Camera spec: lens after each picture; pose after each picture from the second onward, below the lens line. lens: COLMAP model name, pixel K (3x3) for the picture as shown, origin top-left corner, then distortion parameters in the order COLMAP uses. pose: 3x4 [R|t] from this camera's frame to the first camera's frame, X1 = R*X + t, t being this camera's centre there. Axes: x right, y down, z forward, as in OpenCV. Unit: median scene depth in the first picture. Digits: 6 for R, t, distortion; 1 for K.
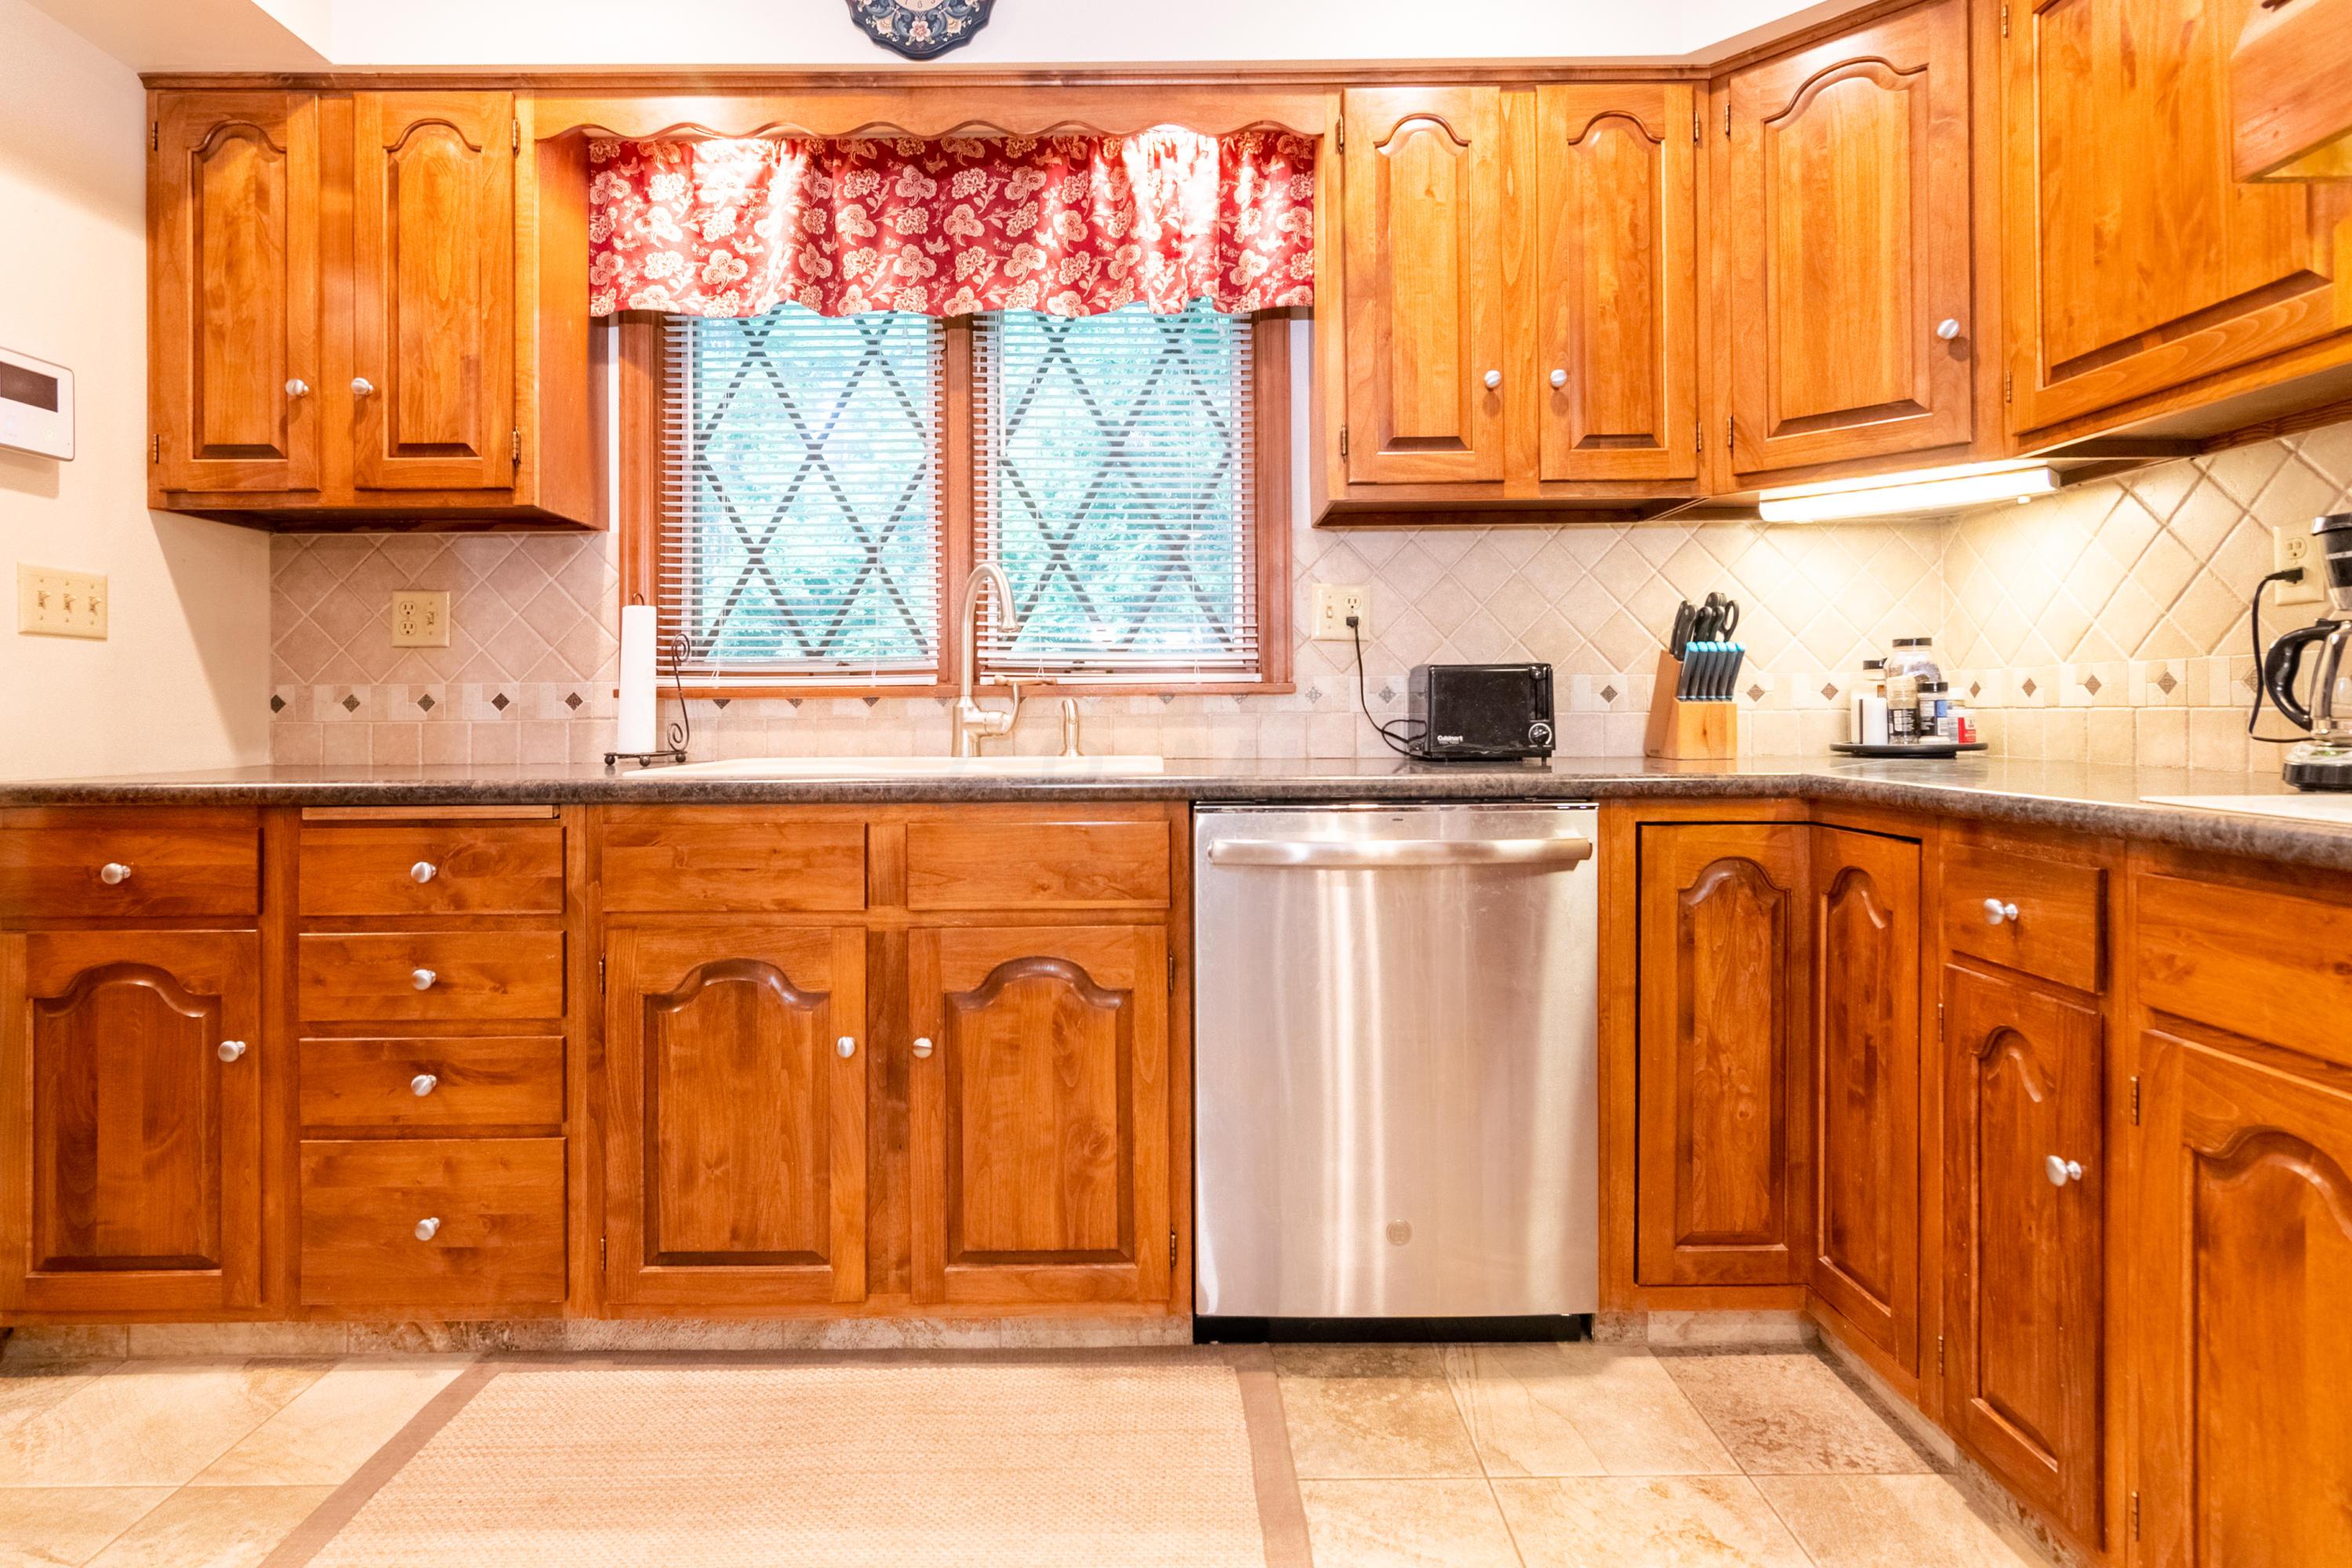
lens RADIAL K [[1201.8, 0, 1171.7], [0, 1201.8, 704.7], [0, 0, 1]] dist [0.000959, 0.000499]
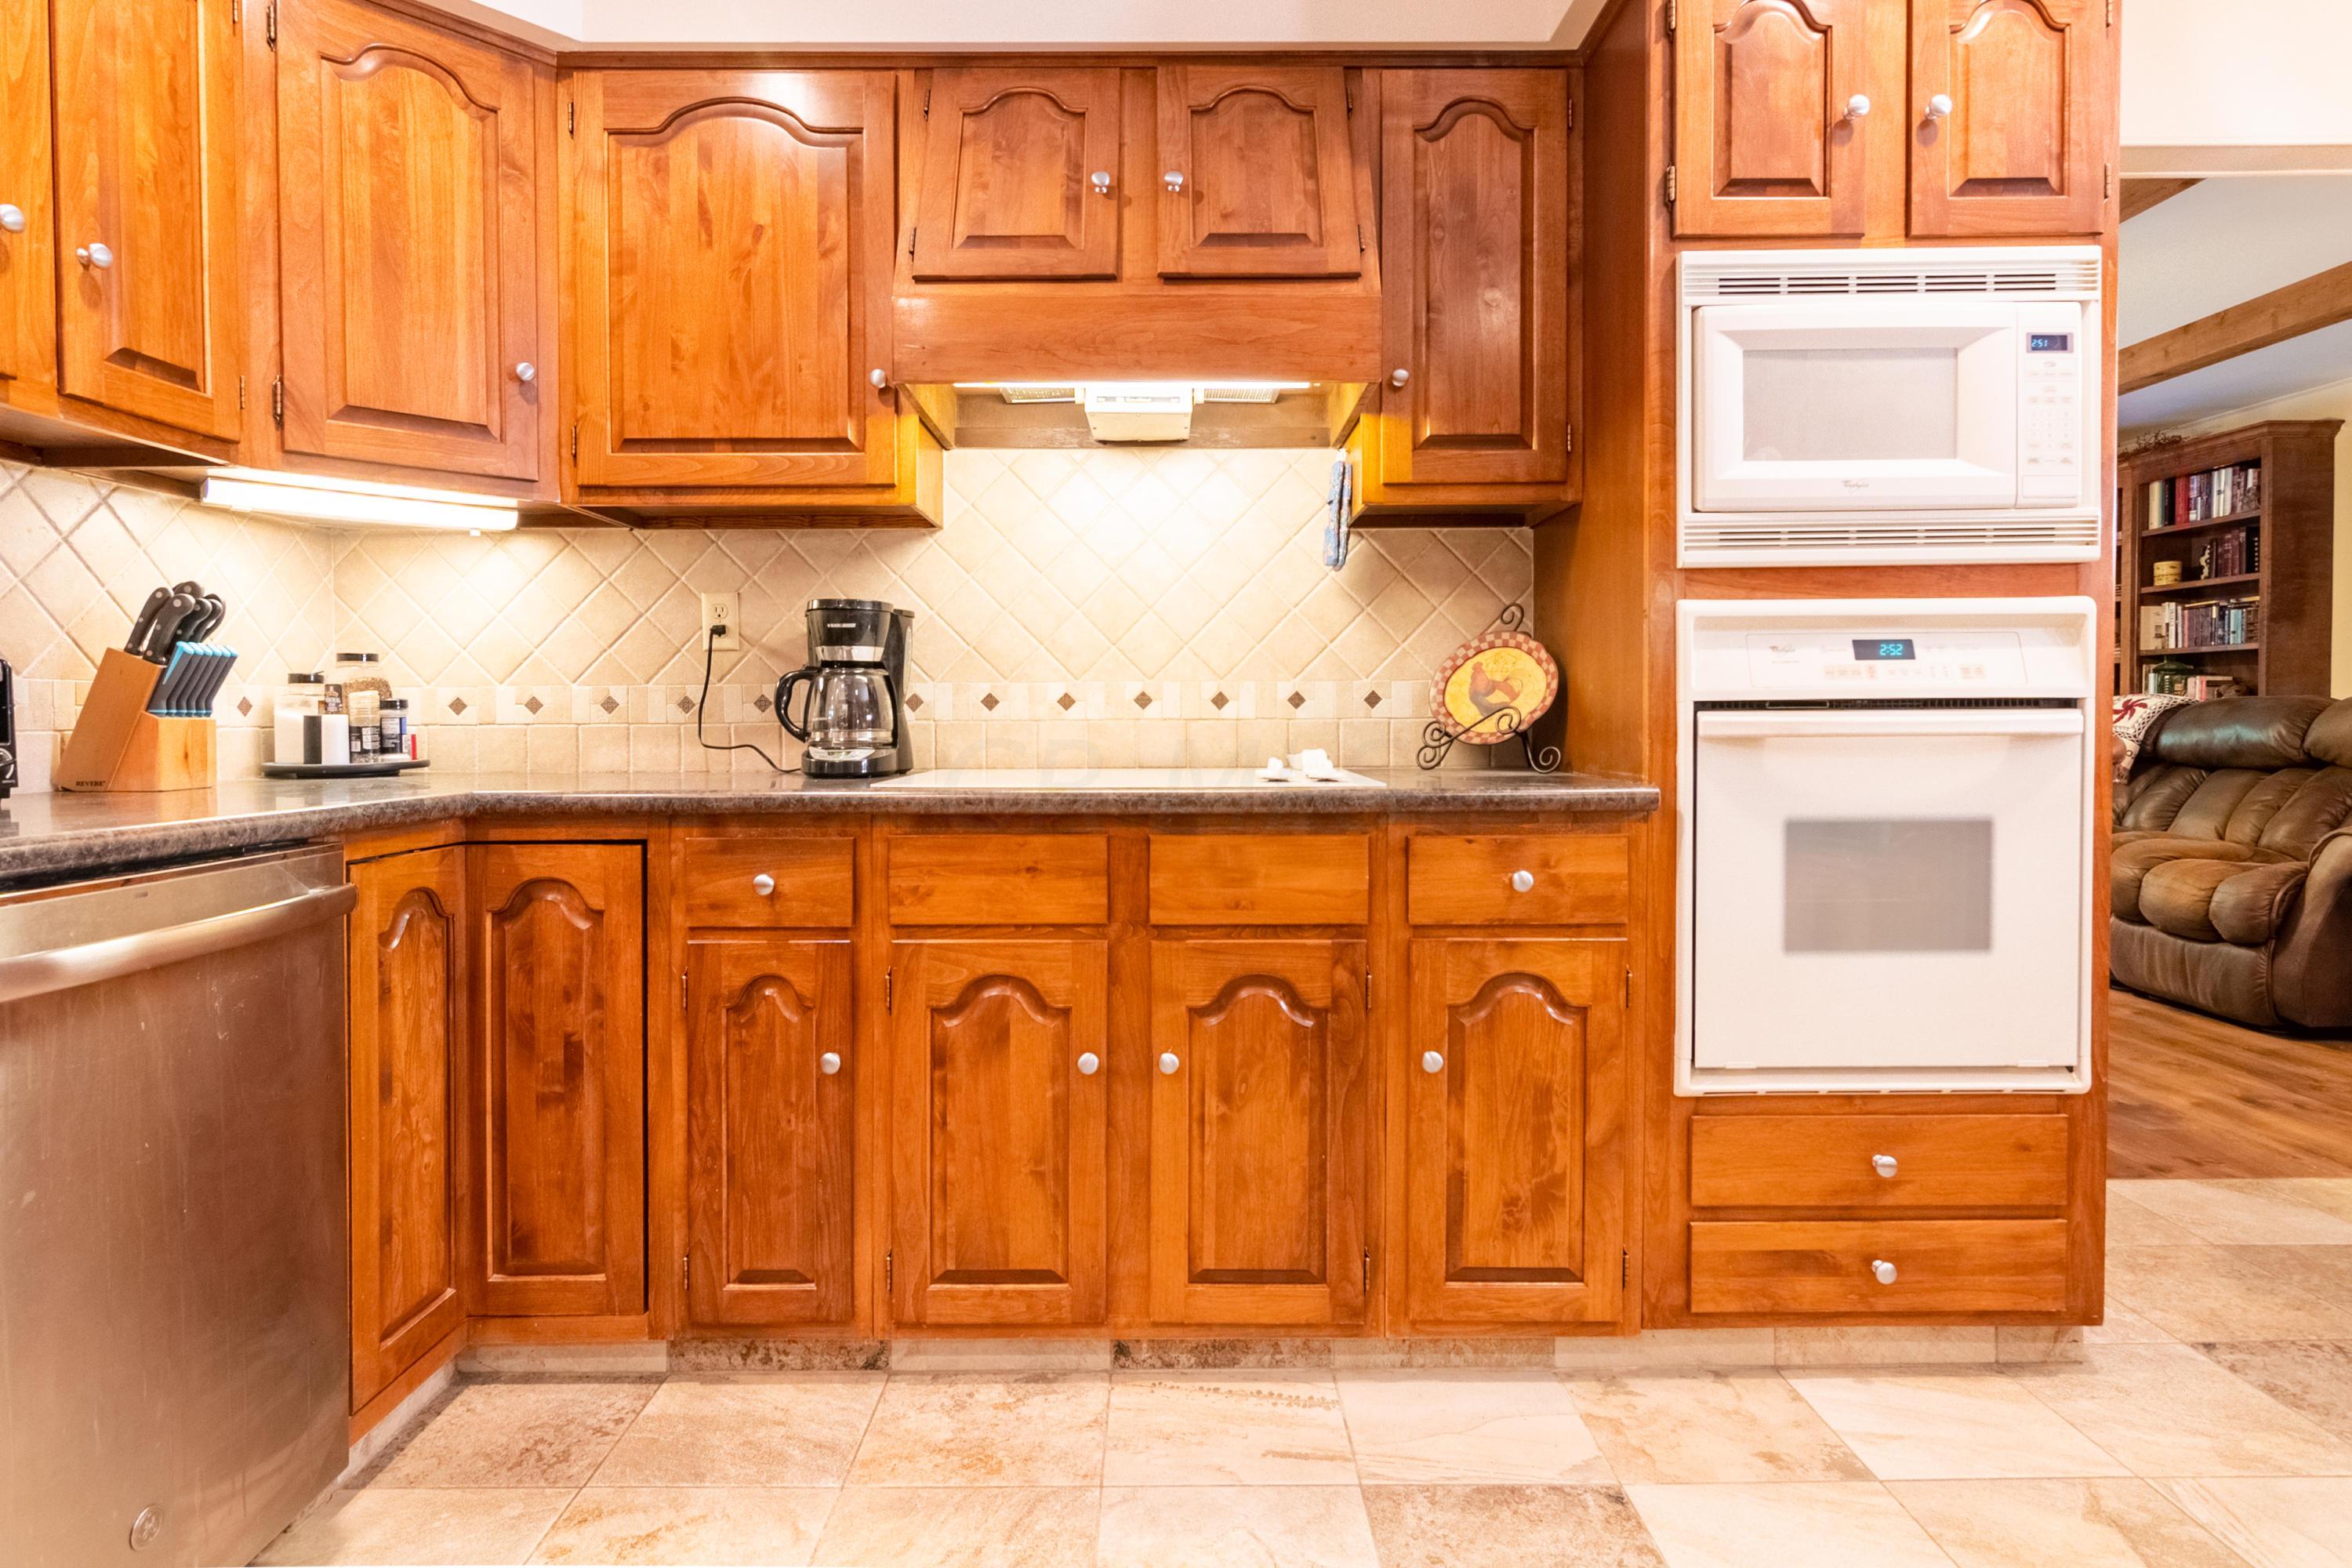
lens RADIAL K [[1214.3, 0, 1169.9], [0, 1214.3, 737.7], [0, 0, 1]] dist [-0.002448, 0.003444]
pose [[0.011935, -0.009953, 0.999879, -0.444159], [-0.000502, 0.999950, 0.009960, 0.003347], [-0.999929, -0.000621, 0.011929, 0.421543]]
